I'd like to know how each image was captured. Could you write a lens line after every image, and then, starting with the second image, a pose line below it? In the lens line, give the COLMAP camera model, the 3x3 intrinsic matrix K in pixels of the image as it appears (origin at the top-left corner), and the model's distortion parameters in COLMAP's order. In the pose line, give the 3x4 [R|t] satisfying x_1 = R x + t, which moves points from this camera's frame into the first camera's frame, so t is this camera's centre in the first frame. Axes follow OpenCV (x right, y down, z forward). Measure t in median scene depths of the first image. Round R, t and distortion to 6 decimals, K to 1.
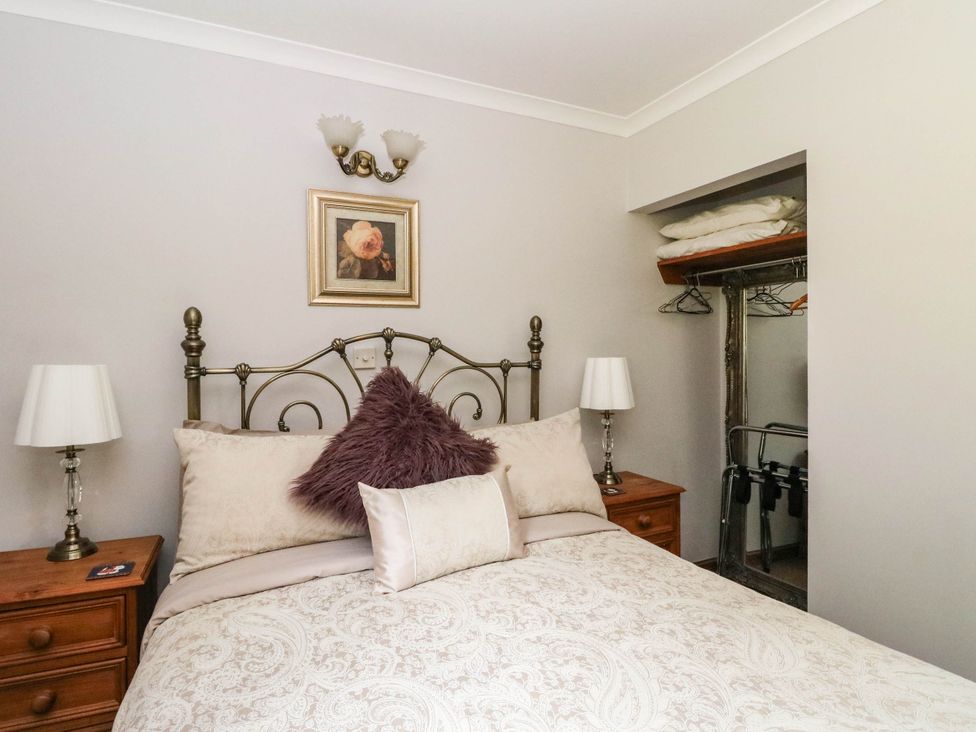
lens RADIAL K [[544.7, 0, 483.8], [0, 544.7, 350.4], [0, 0, 1]] dist [0.002901, -0.012202]
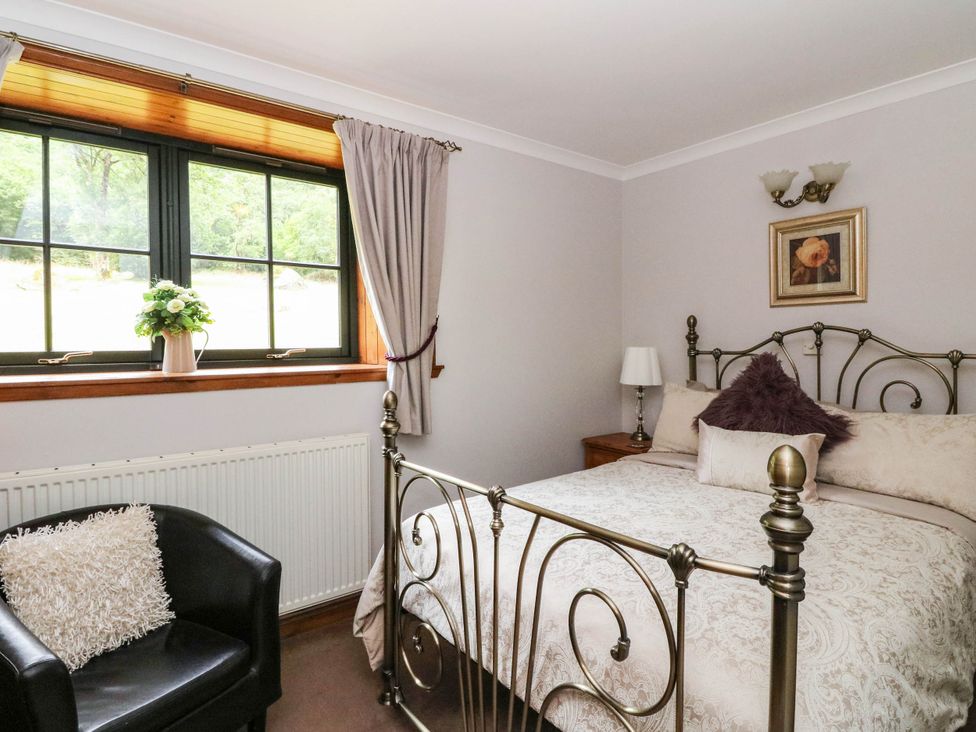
lens RADIAL K [[544.7, 0, 483.8], [0, 544.7, 350.4], [0, 0, 1]] dist [0.002901, -0.012202]
pose [[0.184096, 0.015839, -0.982781, 0.908120], [-0.009751, 0.999850, 0.014288, 0.012799], [0.982860, 0.006953, 0.184223, 0.027609]]
